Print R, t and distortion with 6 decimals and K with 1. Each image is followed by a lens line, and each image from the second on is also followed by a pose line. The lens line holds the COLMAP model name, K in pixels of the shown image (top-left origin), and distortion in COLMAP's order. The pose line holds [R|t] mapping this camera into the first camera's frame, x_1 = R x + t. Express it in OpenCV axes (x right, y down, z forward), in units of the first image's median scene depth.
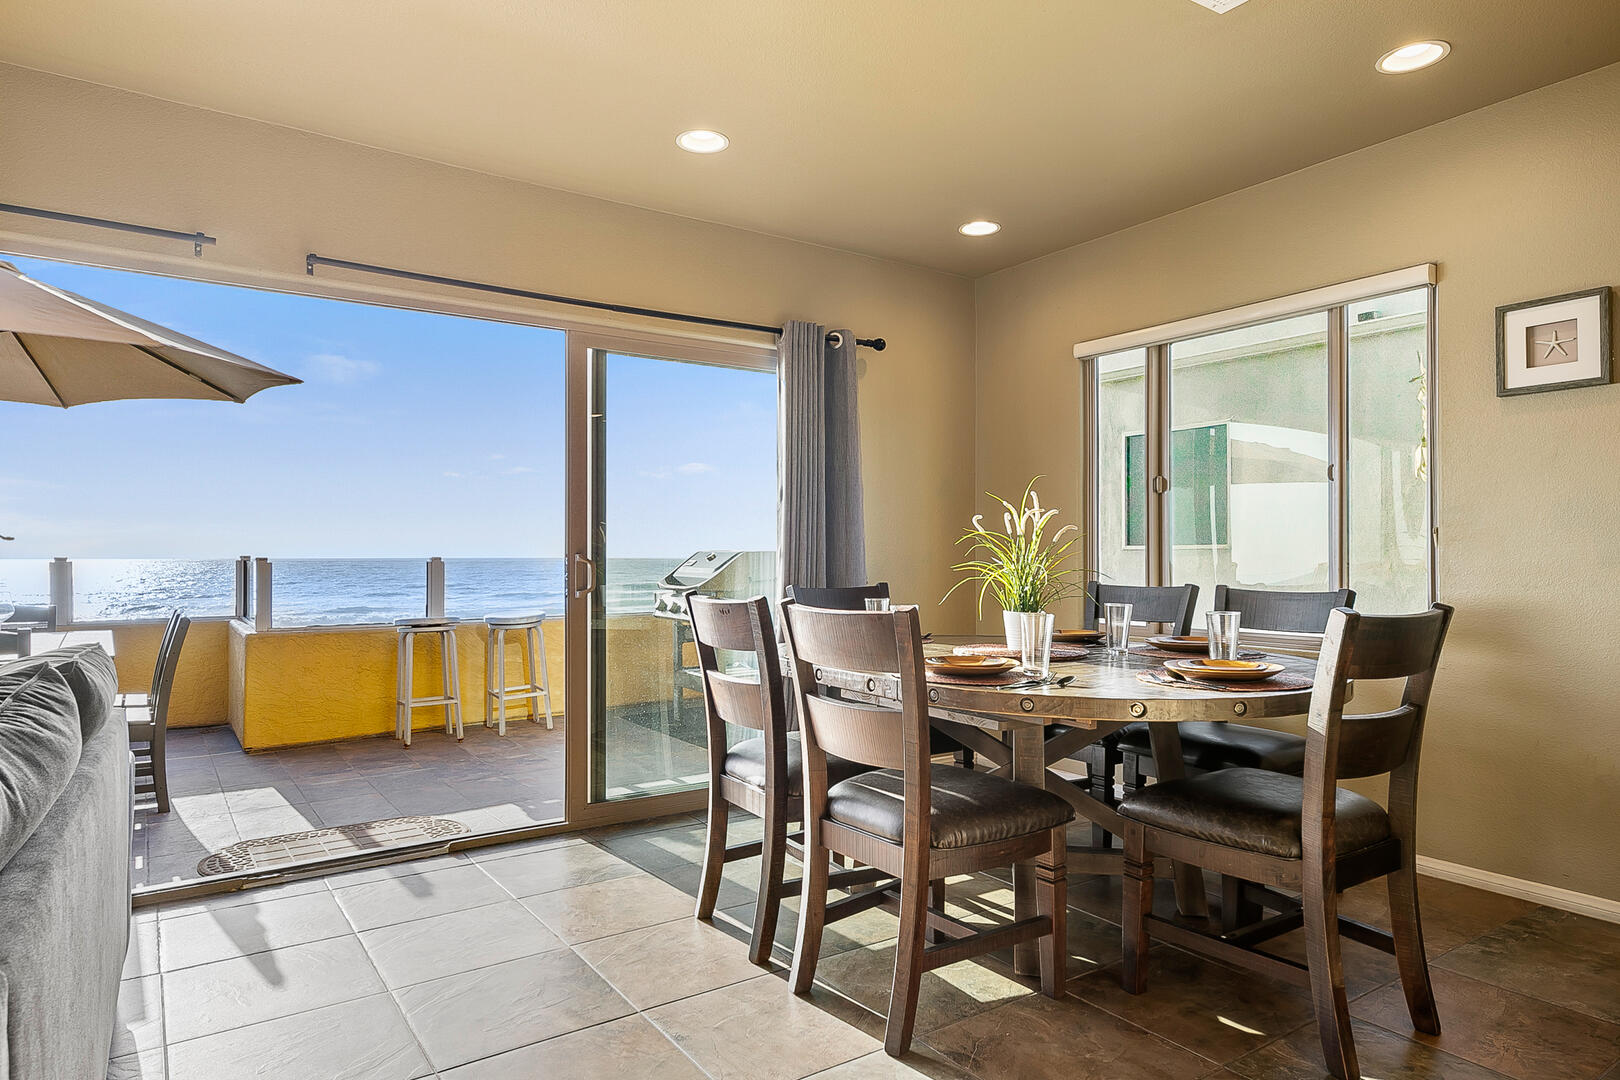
lens RADIAL K [[968.7, 0, 811.5], [0, 968.7, 546.0], [0, 0, 1]] dist [0.017915, 0.001021]
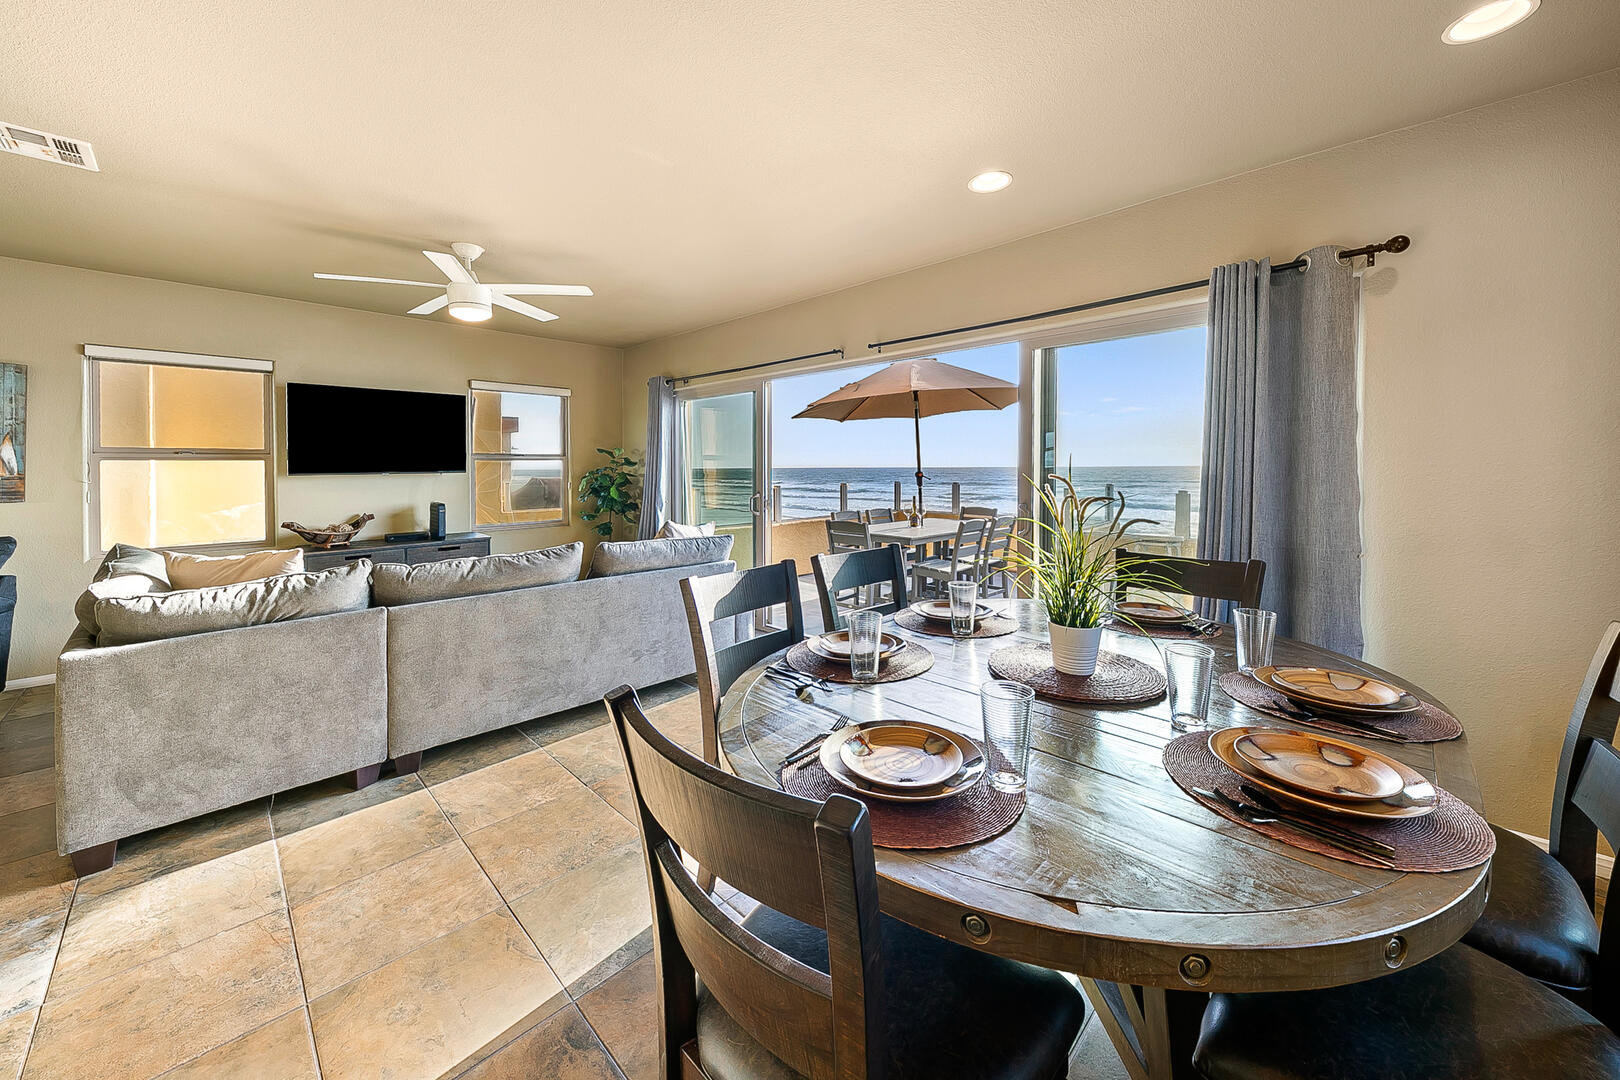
lens RADIAL K [[570.8, 0, 816.1], [0, 570.8, 477.2], [0, 0, 1]] dist [0.005218, -0.003696]
pose [[0.195444, 0.020229, -0.980506, 0.645098], [0.013909, 0.999630, 0.023396, -0.061280], [0.980616, -0.018210, 0.195091, 0.691623]]
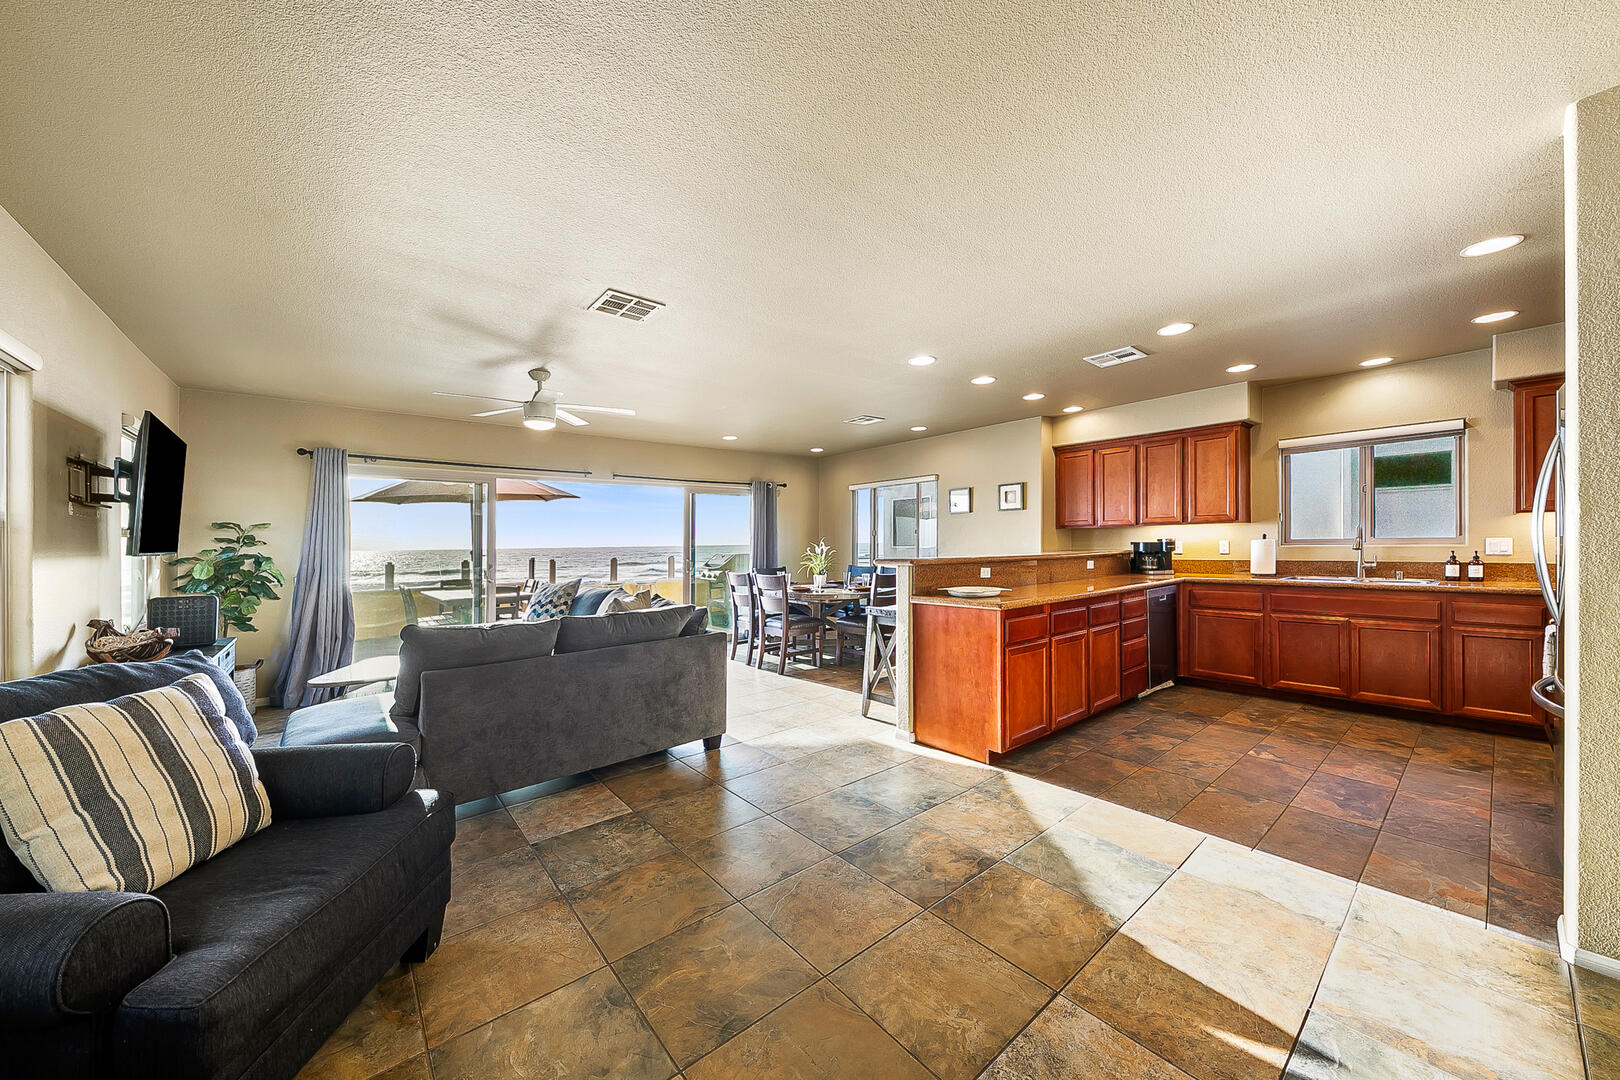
lens RADIAL K [[570.8, 0, 802.2], [0, 570.8, 557.6], [0, 0, 1]] dist [0.005218, -0.003696]
pose [[0.998049, -0.015998, 0.060350, 0.024241], [0.014134, 0.999414, 0.031187, -0.063927], [-0.060814, -0.030274, 0.997690, -1.117020]]
